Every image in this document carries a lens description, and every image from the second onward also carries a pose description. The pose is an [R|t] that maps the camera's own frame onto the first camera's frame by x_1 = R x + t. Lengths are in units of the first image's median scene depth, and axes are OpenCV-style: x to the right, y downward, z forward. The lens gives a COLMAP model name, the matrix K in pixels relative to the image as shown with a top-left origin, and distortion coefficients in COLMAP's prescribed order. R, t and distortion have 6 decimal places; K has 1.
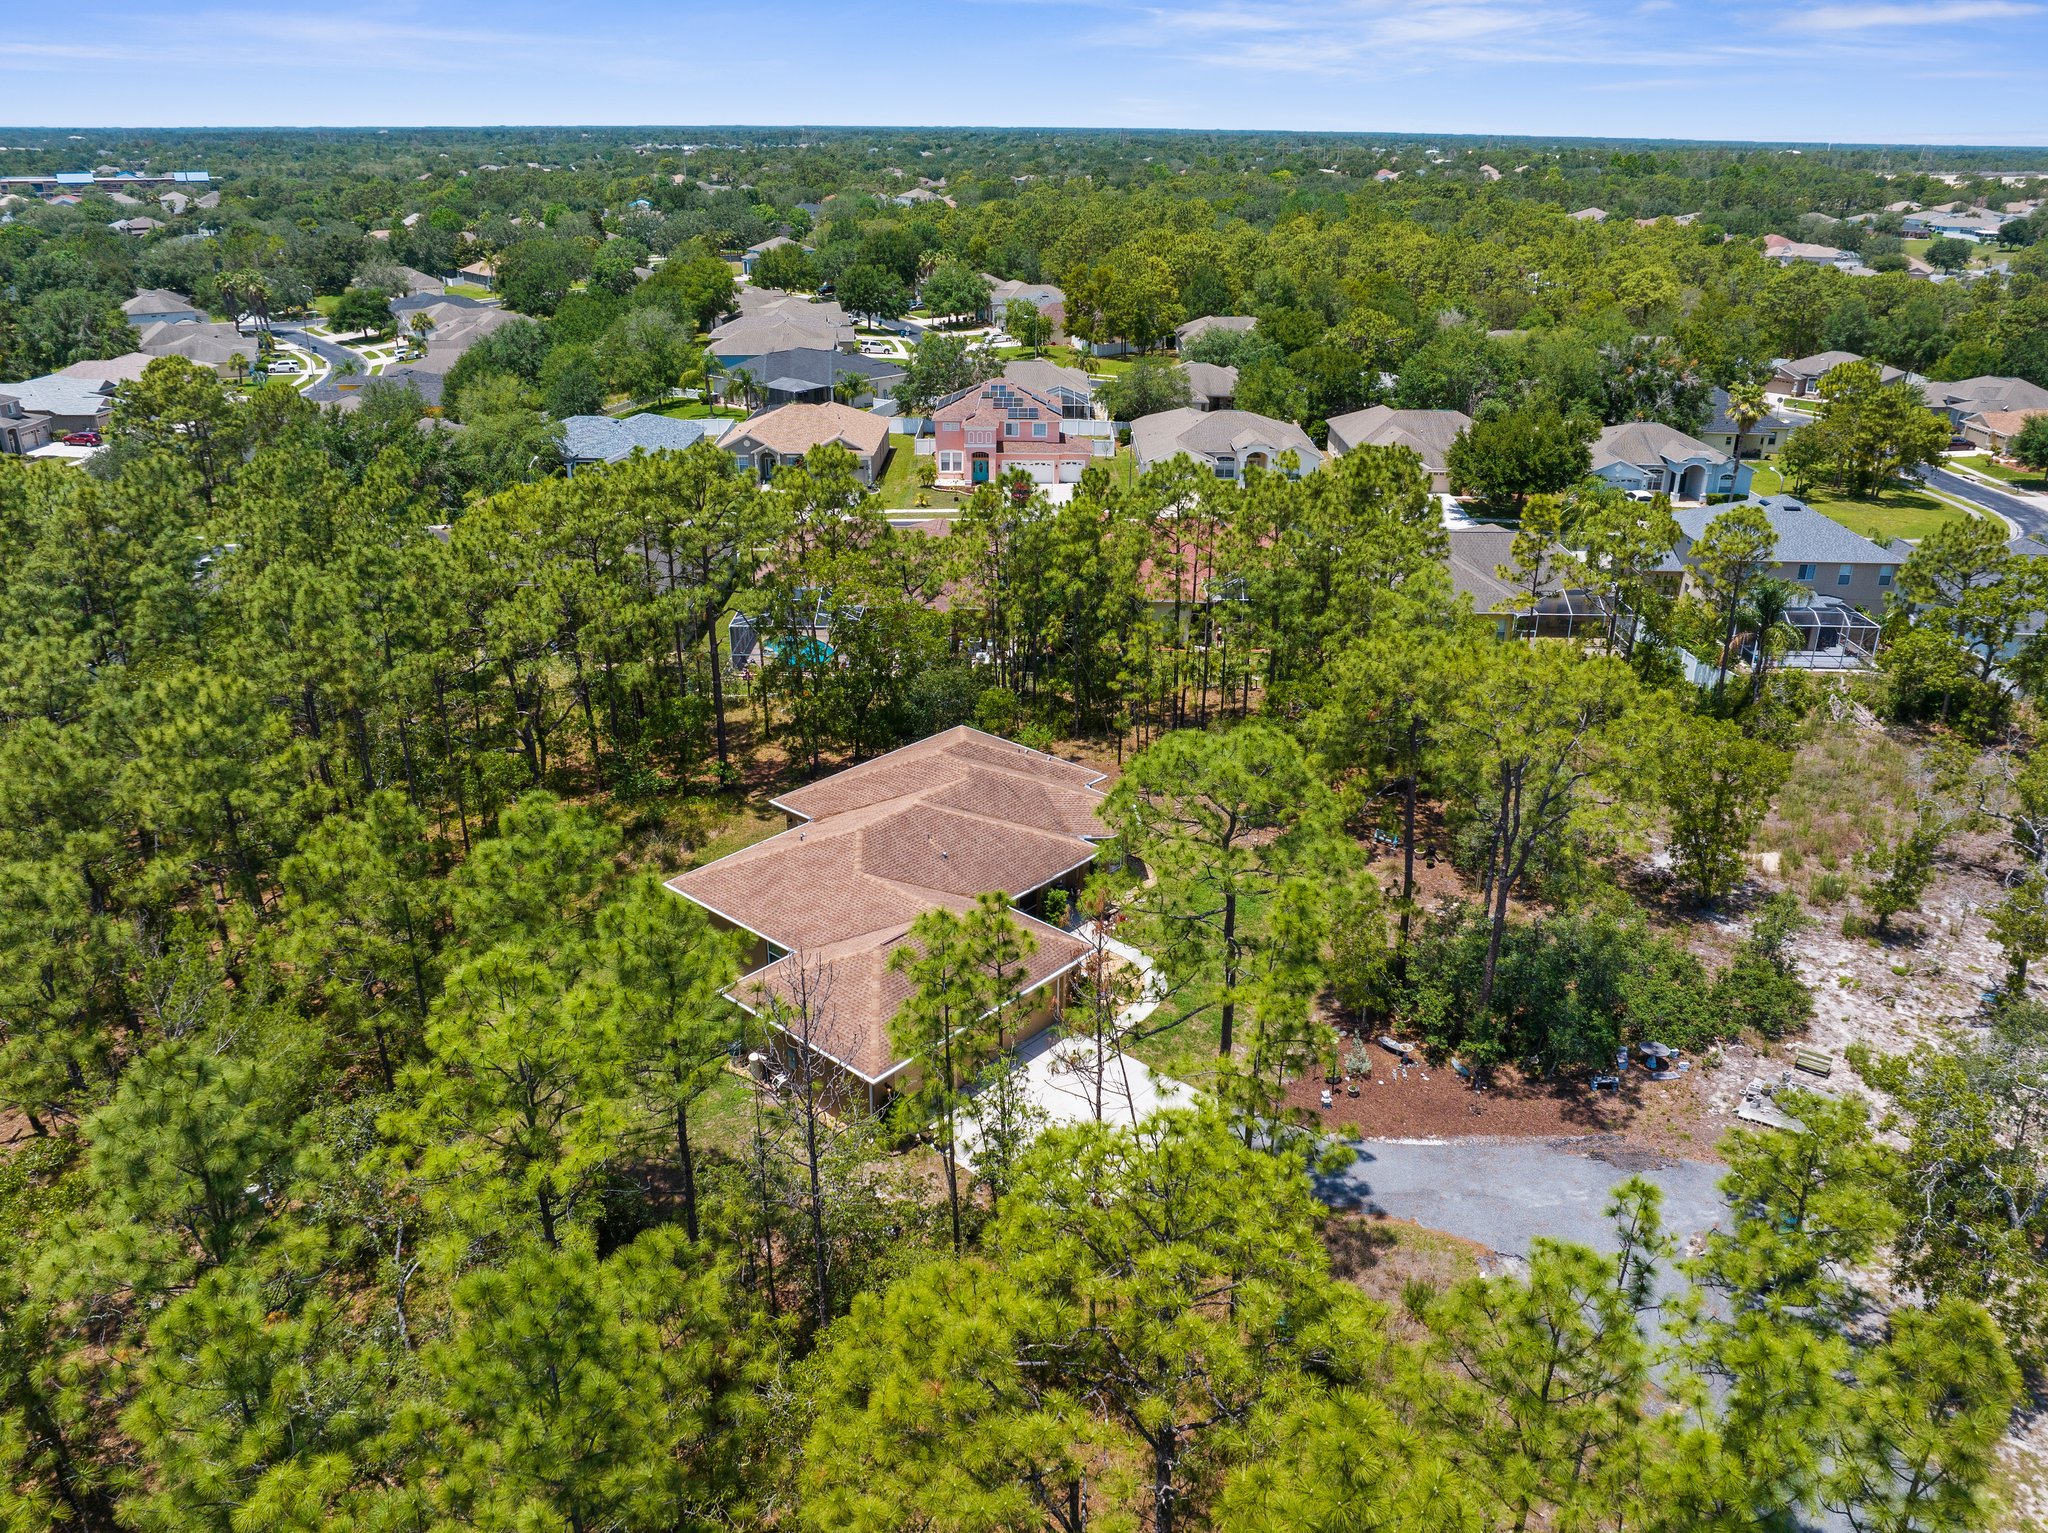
lens RADIAL K [[1496.4, 0, 1015.8], [0, 1496.4, 759.0], [0, 0, 1]] dist [-0.036933, 0.004839]
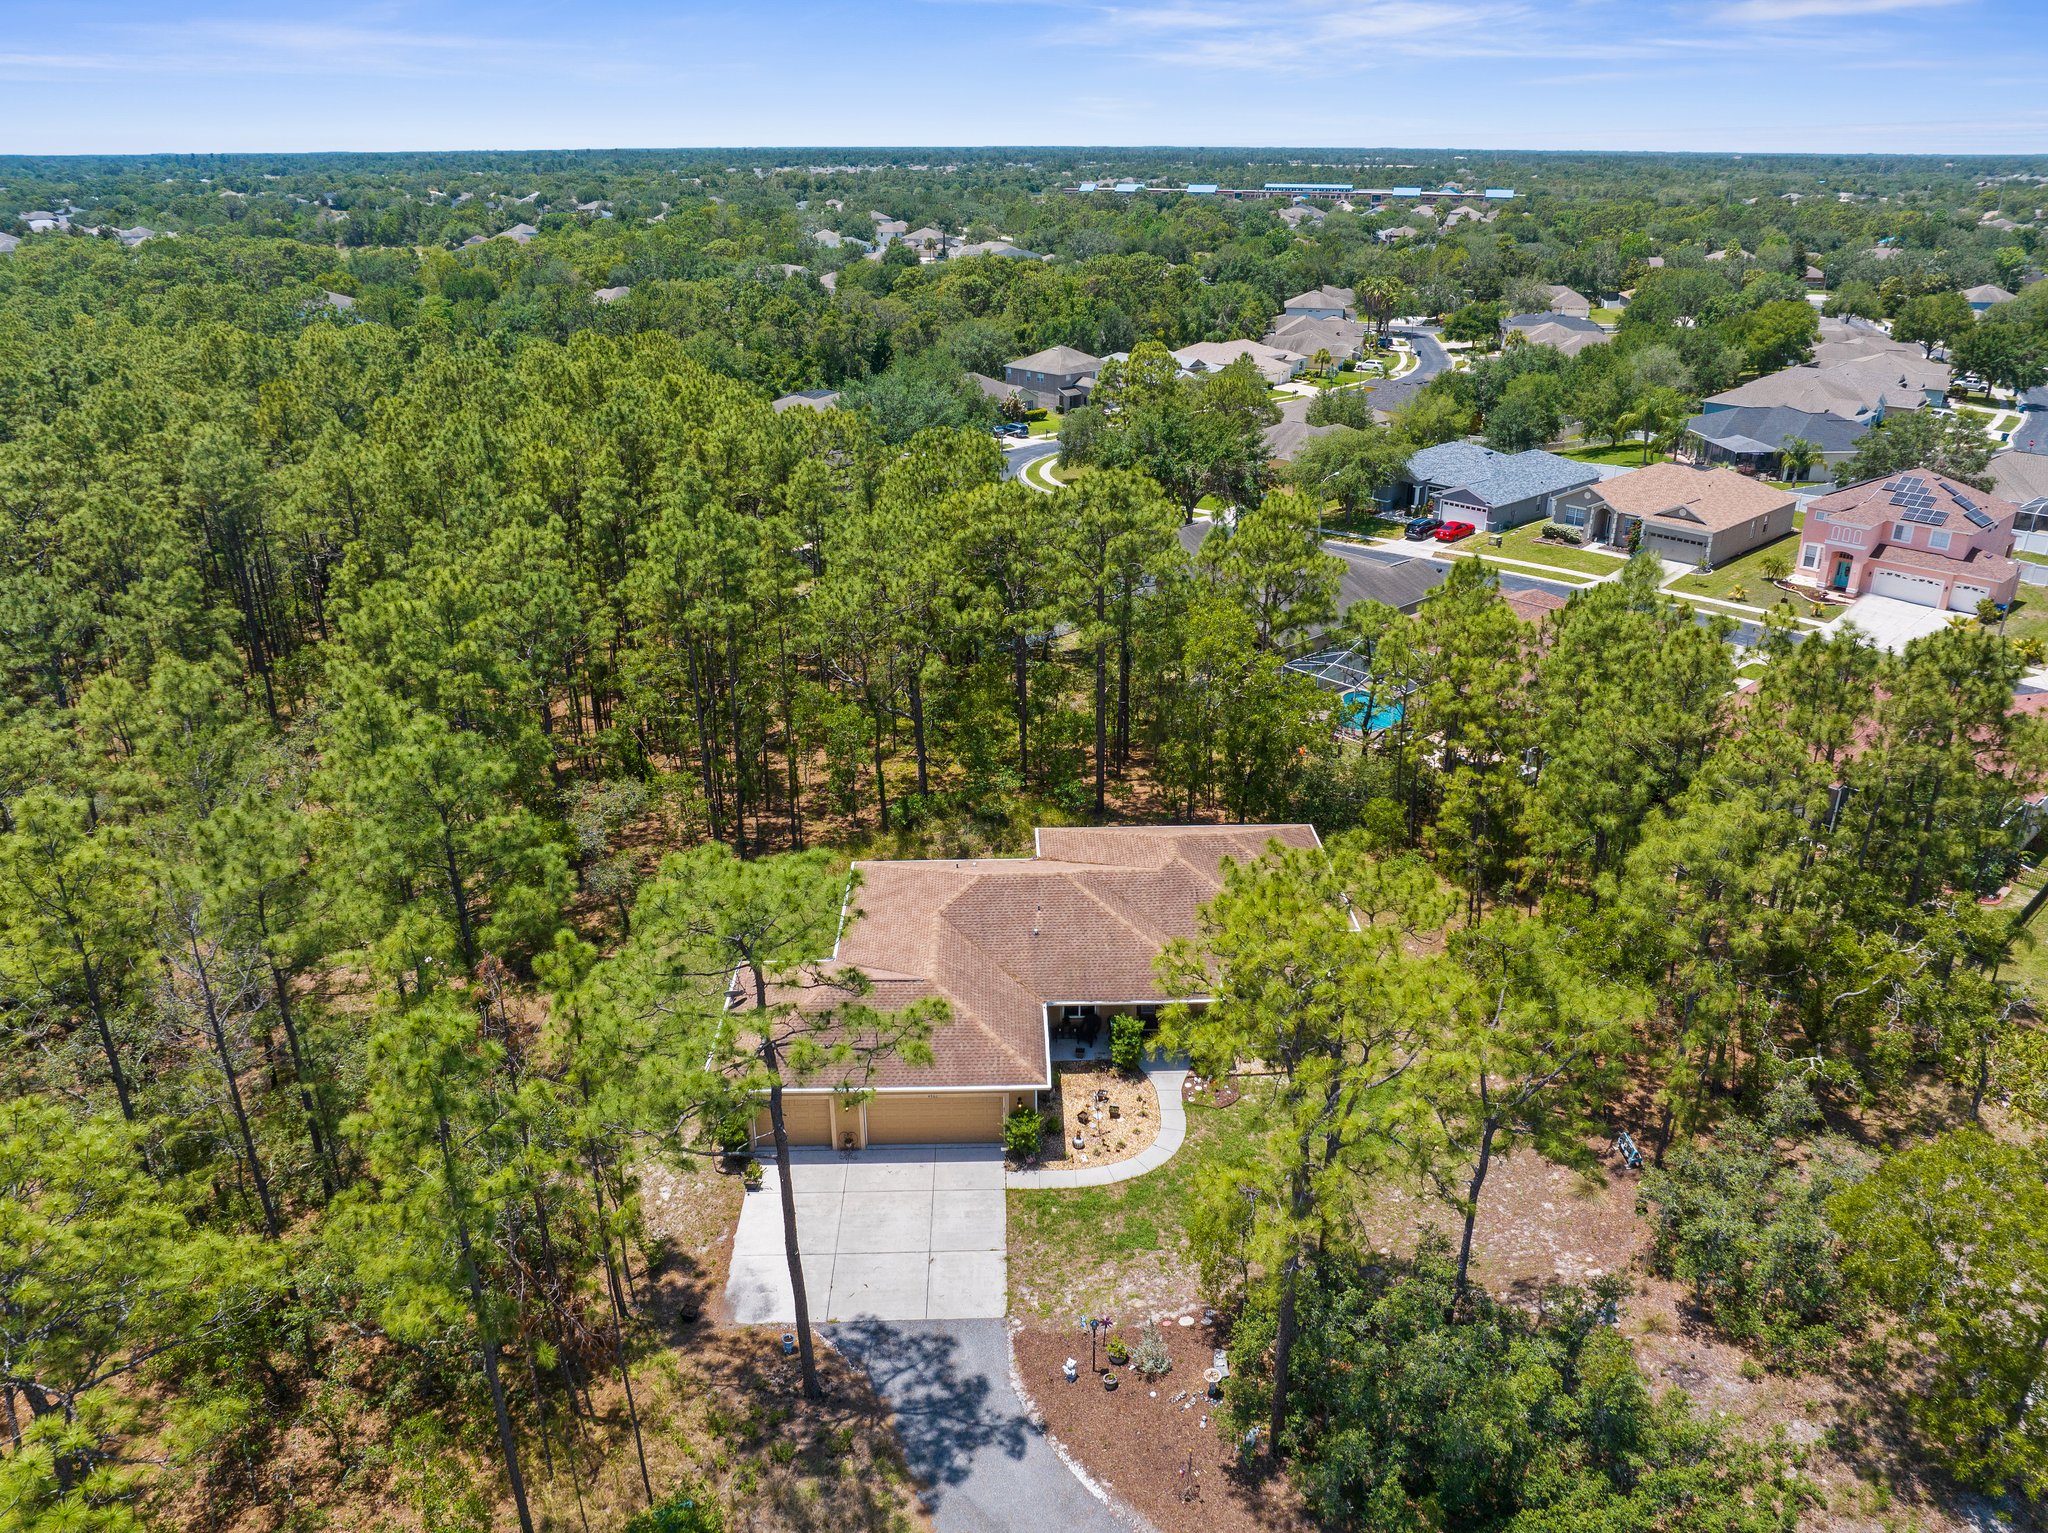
lens RADIAL K [[1418.7, 0, 1028.7], [0, 1418.7, 770.2], [0, 0, 1]] dist [-0.042891, 0.005326]
pose [[0.682801, 0.287400, -0.671702, 0.171709], [-0.279028, 0.952268, 0.123807, -0.046952], [0.675223, 0.102889, 0.730402, 0.111786]]
